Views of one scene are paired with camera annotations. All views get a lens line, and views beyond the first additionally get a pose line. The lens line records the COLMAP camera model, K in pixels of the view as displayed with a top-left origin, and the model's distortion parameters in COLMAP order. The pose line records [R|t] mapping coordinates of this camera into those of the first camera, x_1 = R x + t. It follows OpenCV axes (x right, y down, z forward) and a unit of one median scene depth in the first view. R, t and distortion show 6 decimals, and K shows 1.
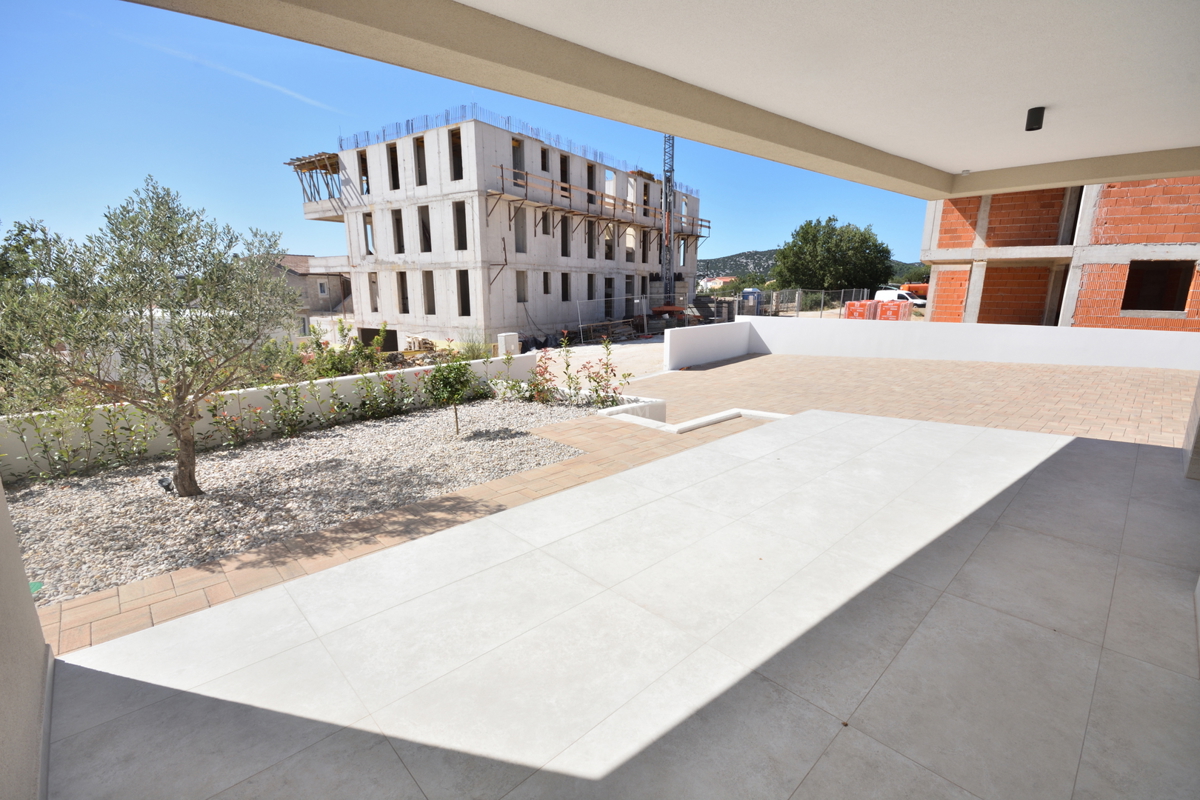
lens RADIAL K [[525.3, 0, 603.6], [0, 525.3, 408.5], [0, 0, 1]] dist [-0.001333, -0.004493]
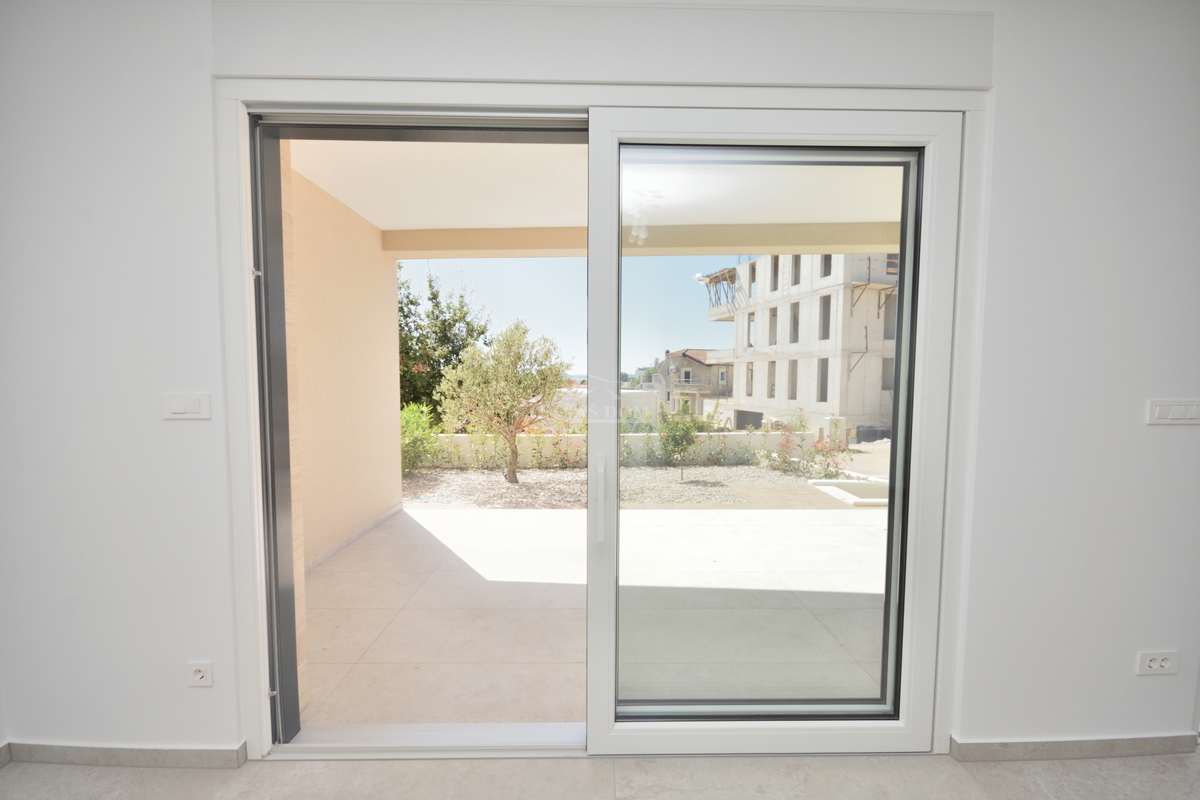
lens RADIAL K [[525.3, 0, 604.7], [0, 525.3, 411.4], [0, 0, 1]] dist [-0.001333, -0.004493]
pose [[0.733331, 0.045418, -0.678353, 0.113496], [-0.154500, 0.982794, -0.101219, 0.010995], [0.662084, 0.179033, 0.727731, -0.023726]]
